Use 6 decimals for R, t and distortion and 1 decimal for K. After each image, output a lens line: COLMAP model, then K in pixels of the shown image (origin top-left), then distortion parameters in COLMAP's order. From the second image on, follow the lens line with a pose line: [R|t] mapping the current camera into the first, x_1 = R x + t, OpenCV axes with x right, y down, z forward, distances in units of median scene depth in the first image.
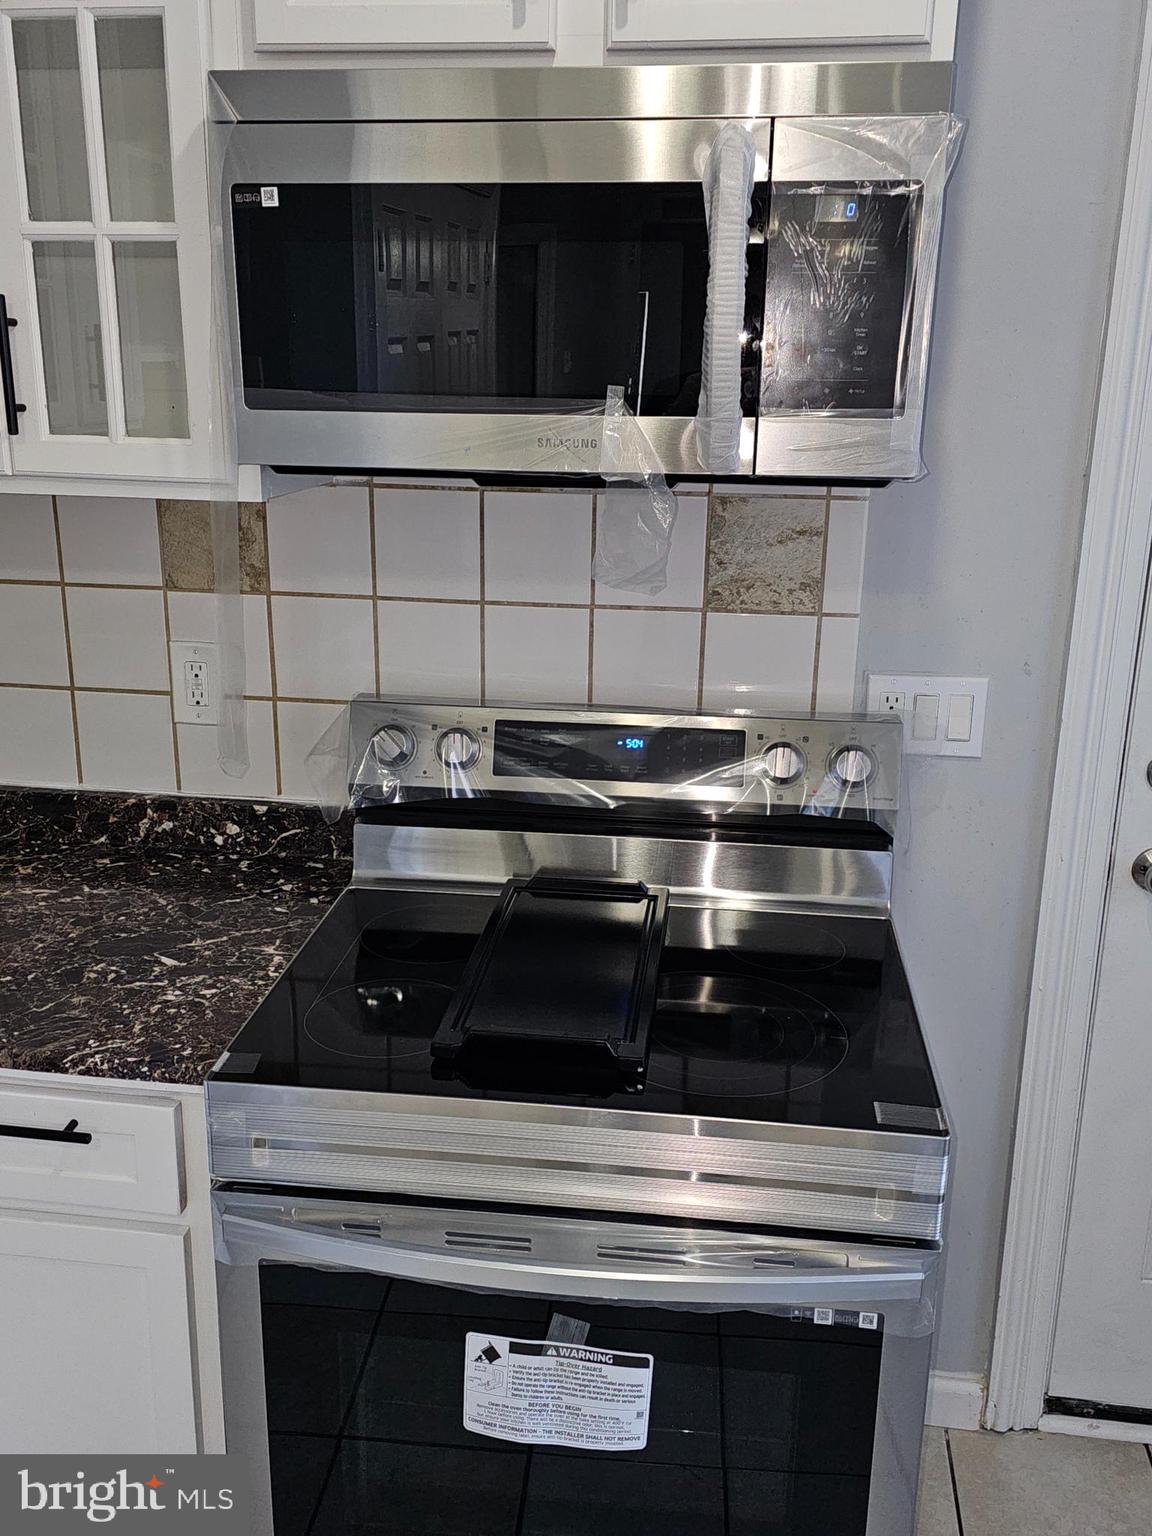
lens RADIAL K [[1361.8, 0, 572.2], [0, 1361.8, 766.6], [0, 0, 1]] dist [0.065162, -0.020120]
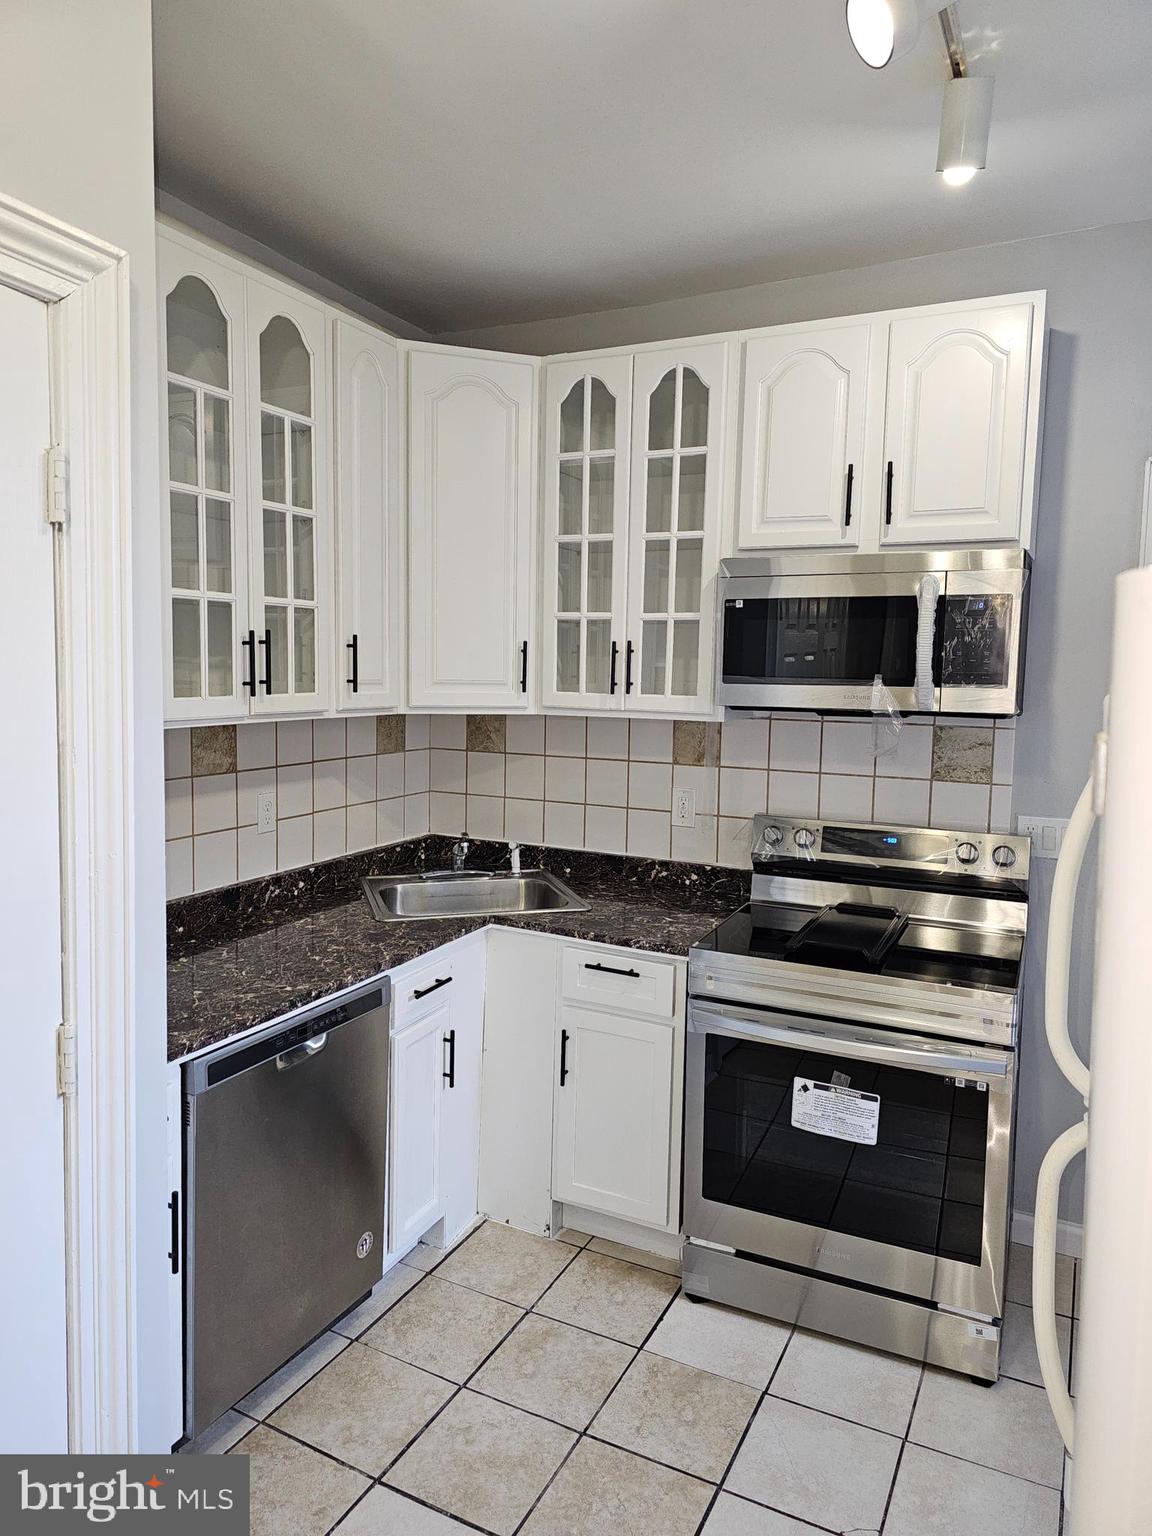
lens RADIAL K [[1044.6, 0, 573.0], [0, 1044.6, 751.9], [0, 0, 1]] dist [0.078515, -0.064343]
pose [[0.948258, 0.030391, -0.316042, 0.103218], [-0.093468, 0.978019, -0.186395, 0.229862], [0.303431, 0.206290, 0.930255, -0.786077]]
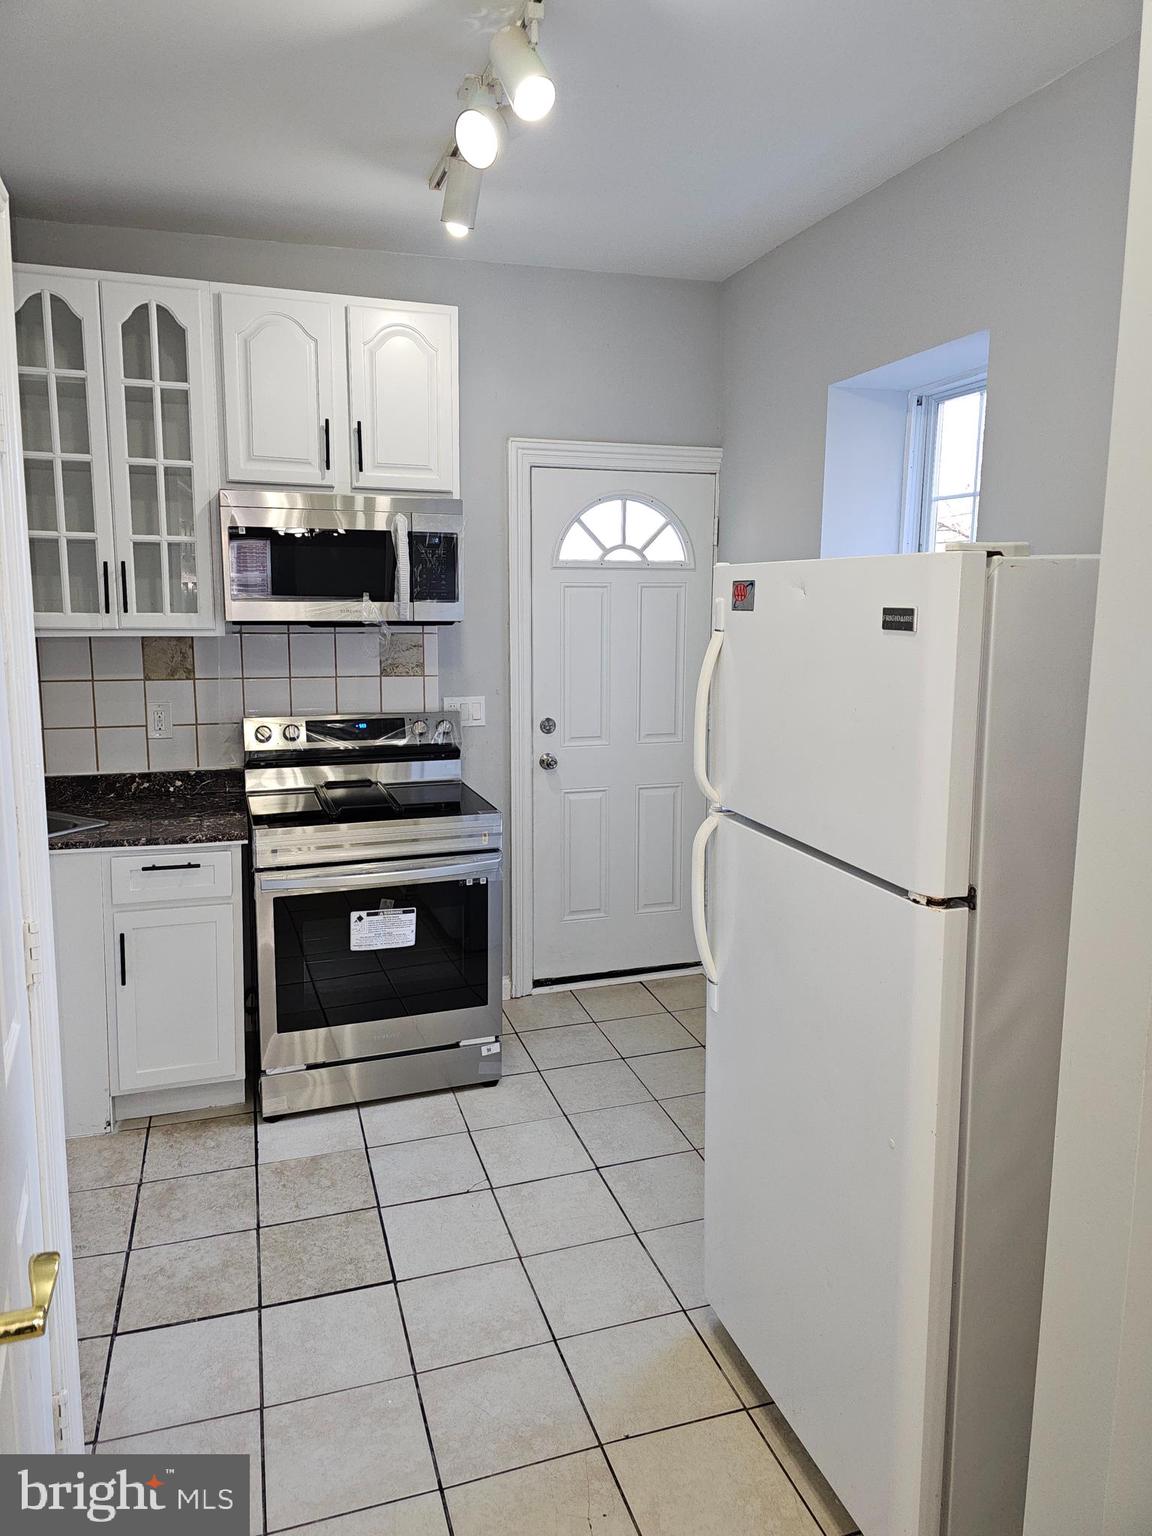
lens RADIAL K [[1044.6, 0, 579.8], [0, 1044.6, 744.9], [0, 0, 1]] dist [0.078515, -0.064343]
pose [[0.894787, -0.070694, 0.440860, -0.554073], [0.131387, 0.985358, -0.108660, 0.344127], [-0.426724, 0.155150, 0.890974, -1.137005]]
